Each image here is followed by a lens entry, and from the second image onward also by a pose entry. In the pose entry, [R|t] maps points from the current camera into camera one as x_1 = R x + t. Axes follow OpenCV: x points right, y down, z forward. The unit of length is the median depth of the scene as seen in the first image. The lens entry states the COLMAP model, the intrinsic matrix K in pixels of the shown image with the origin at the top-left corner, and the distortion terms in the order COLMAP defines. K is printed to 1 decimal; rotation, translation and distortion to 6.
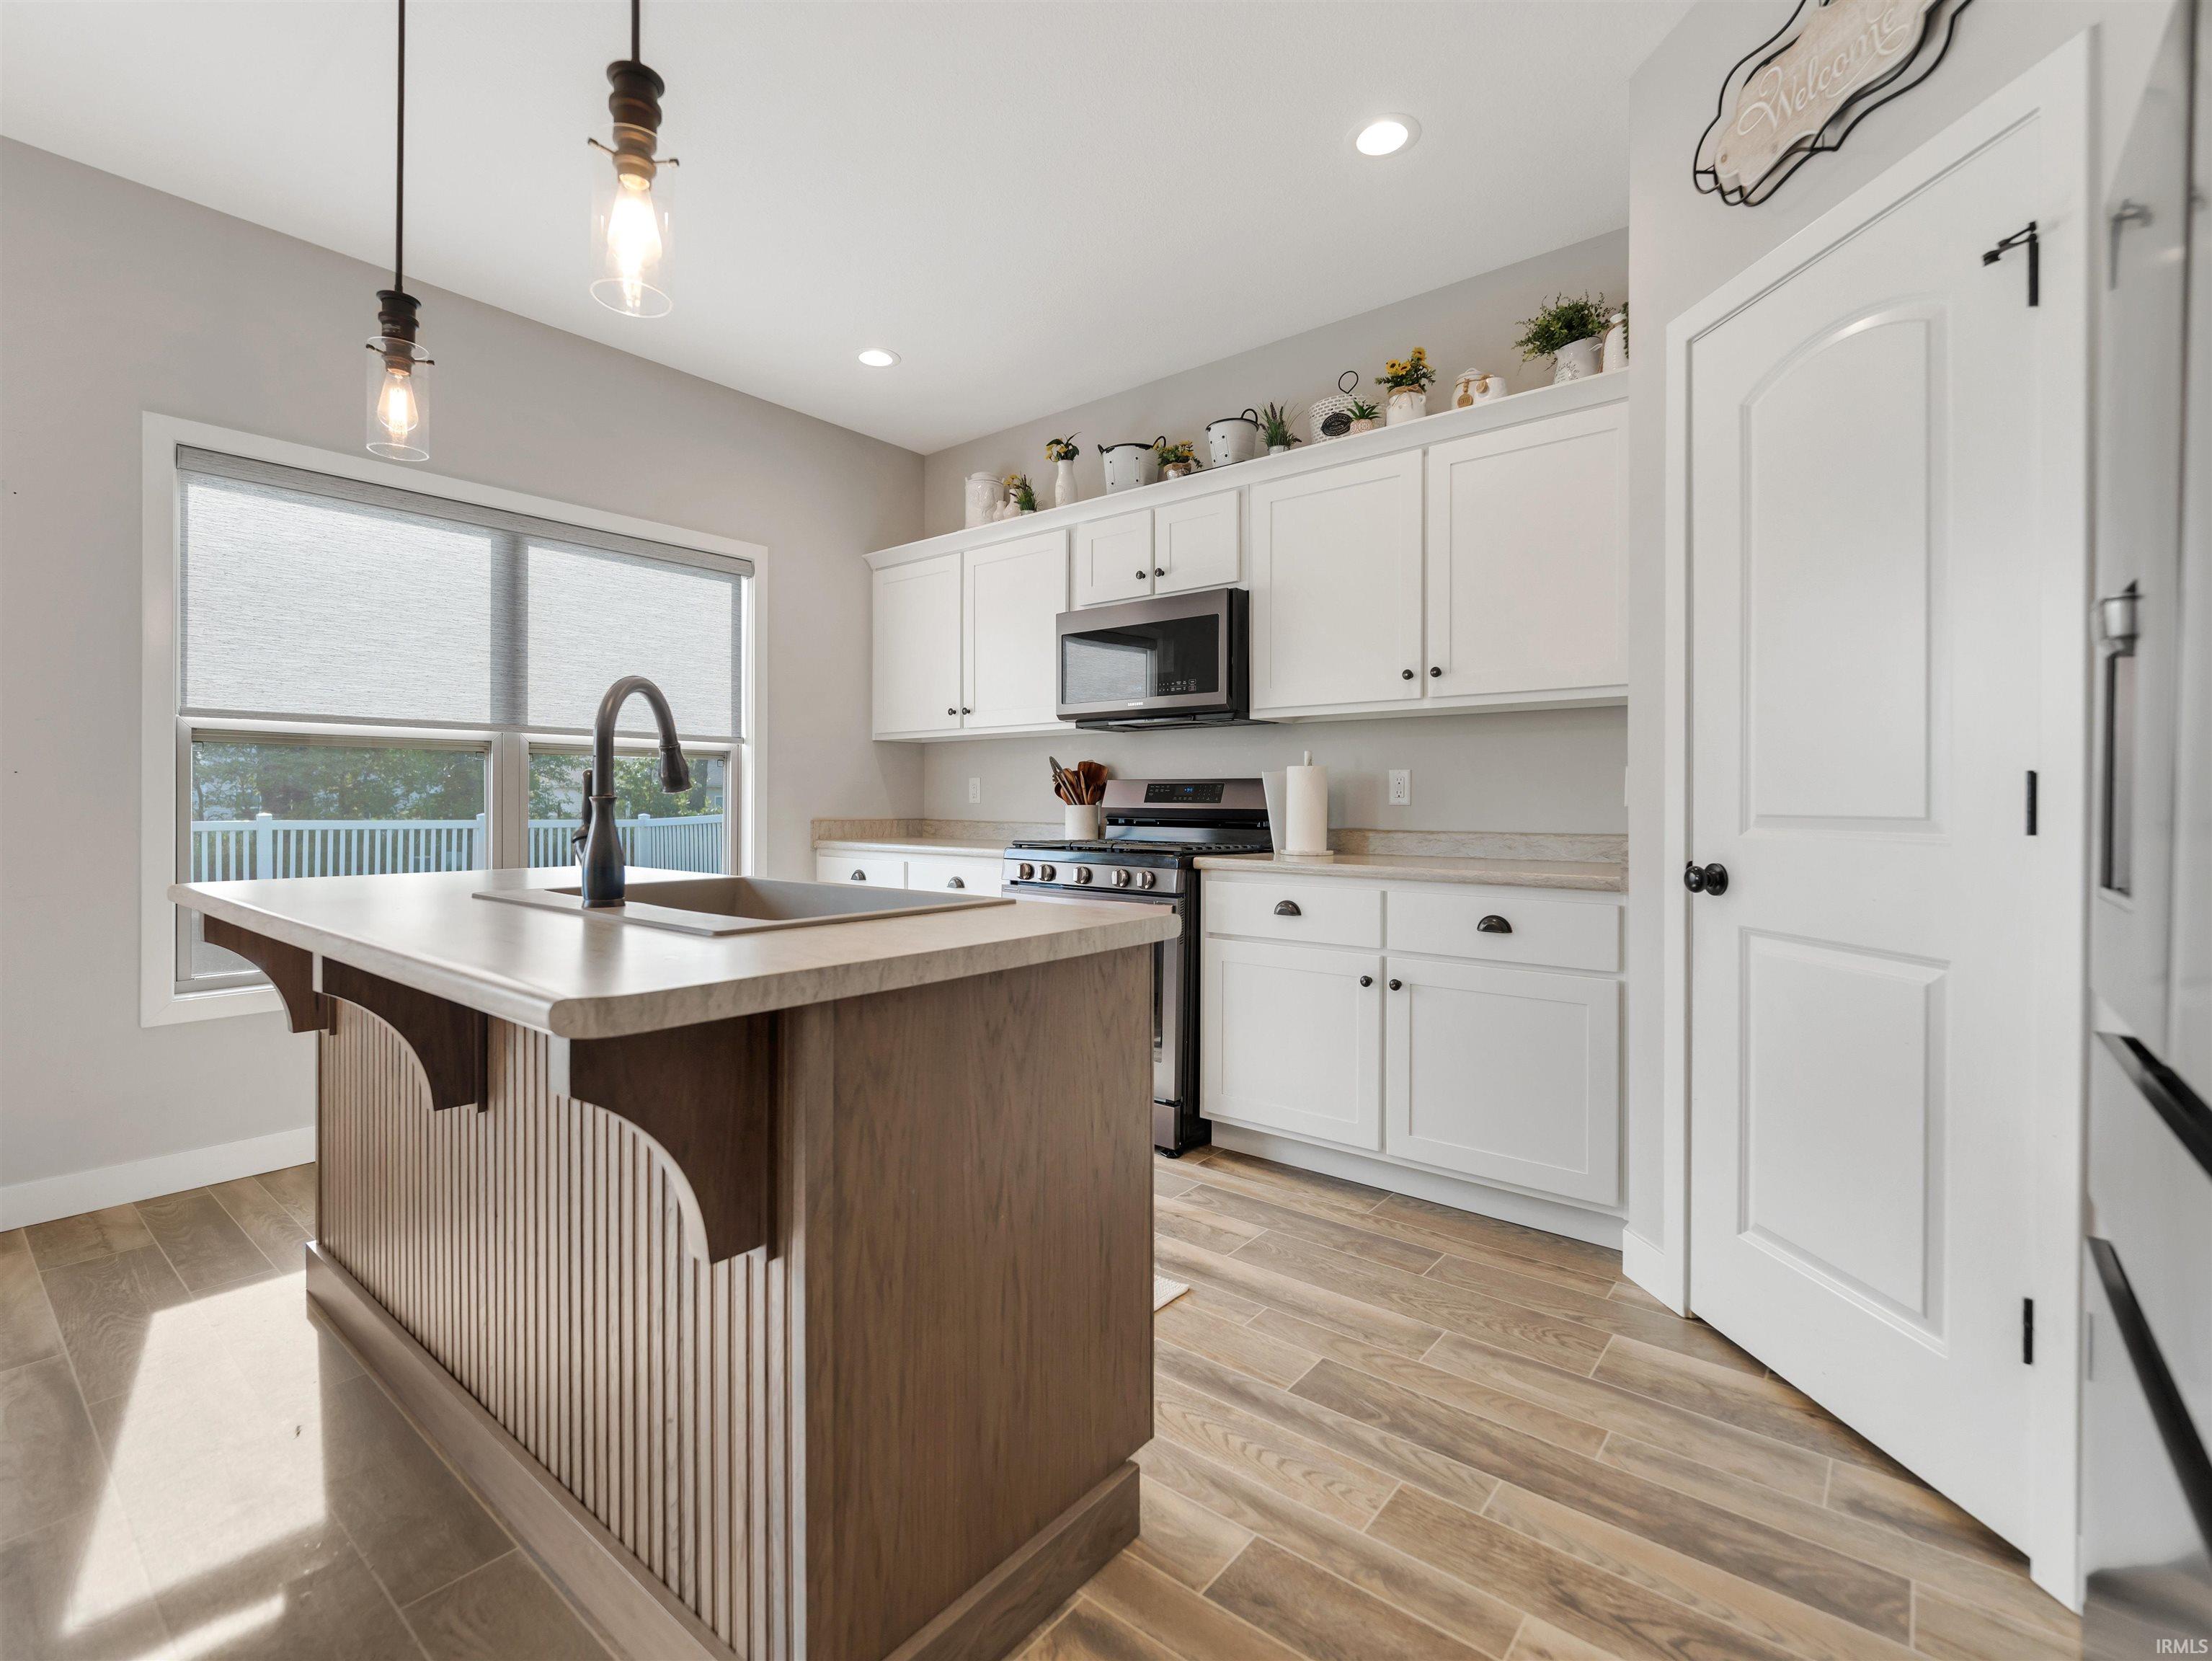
lens RADIAL K [[1020.4, 0, 1105.8], [0, 1020.4, 808.7], [0, 0, 1]] dist [0.000557, -0.000159]
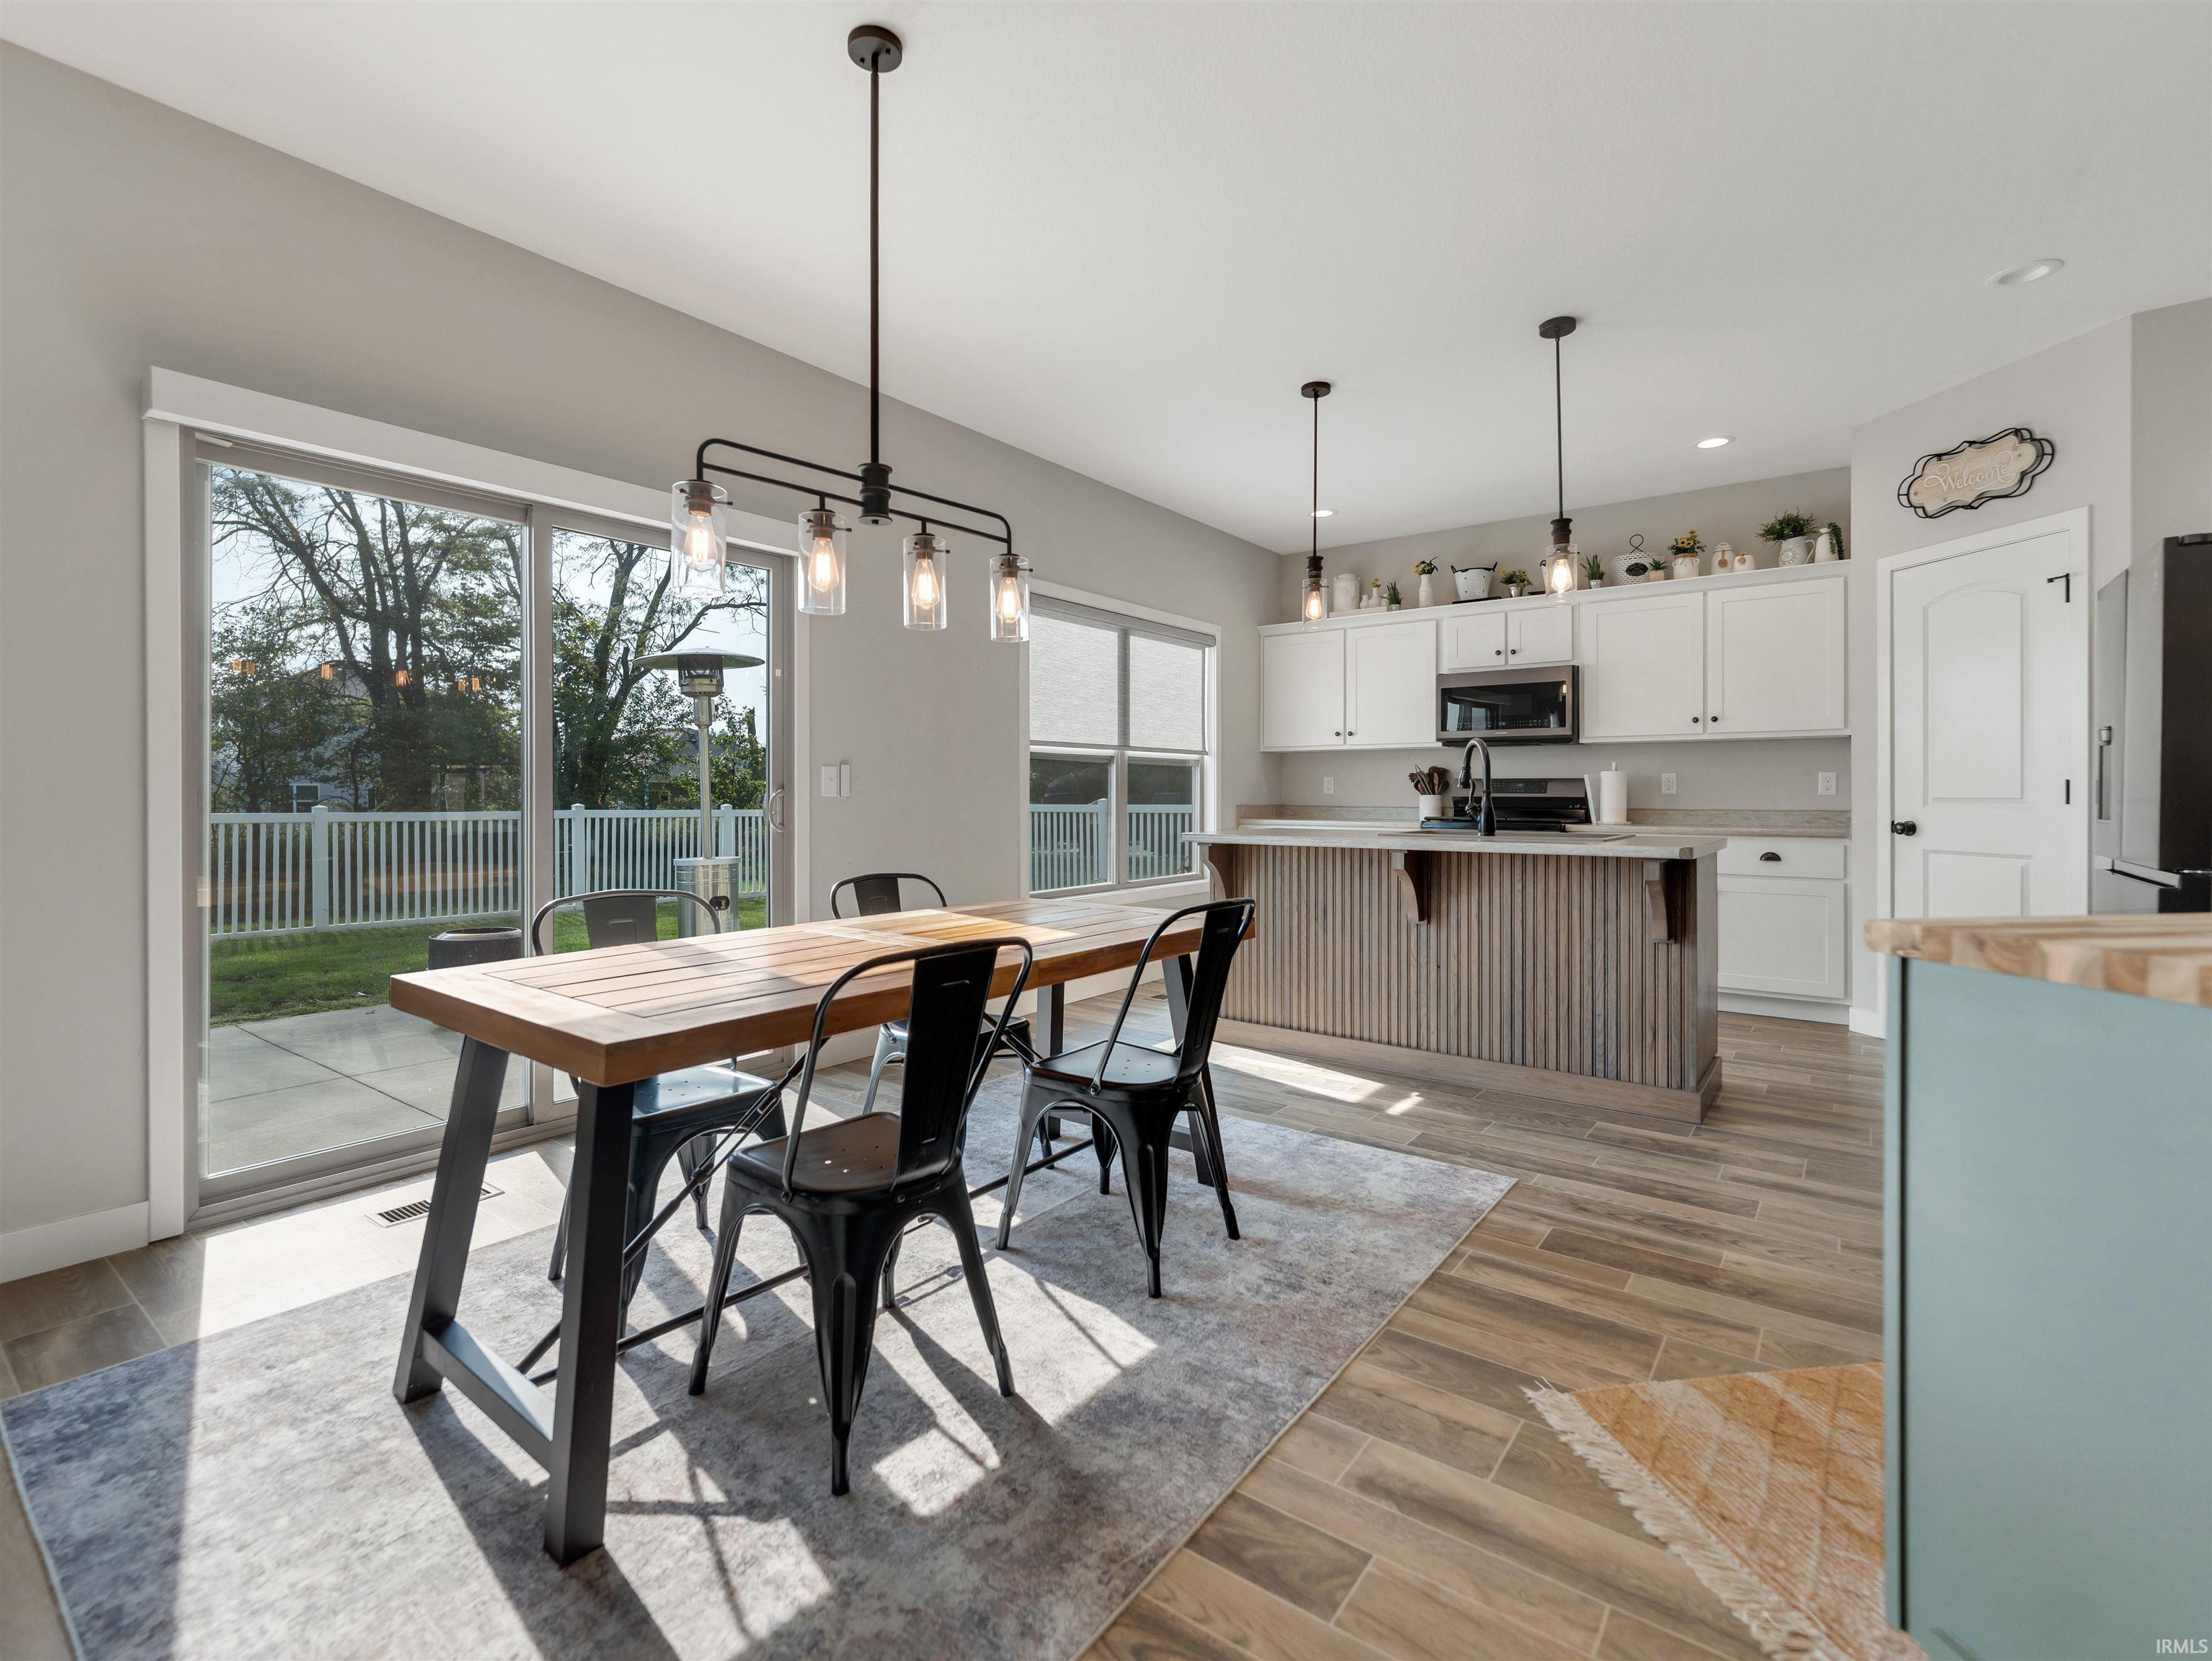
lens RADIAL K [[1025.9, 0, 1088.0], [0, 1025.9, 798.2], [0, 0, 1]] dist [-0.001438, -0.001120]
pose [[0.999738, -0.001328, 0.022854, -0.712402], [0.001390, 0.999995, -0.002702, 0.006343], [-0.022850, 0.002733, 0.999735, -0.670217]]
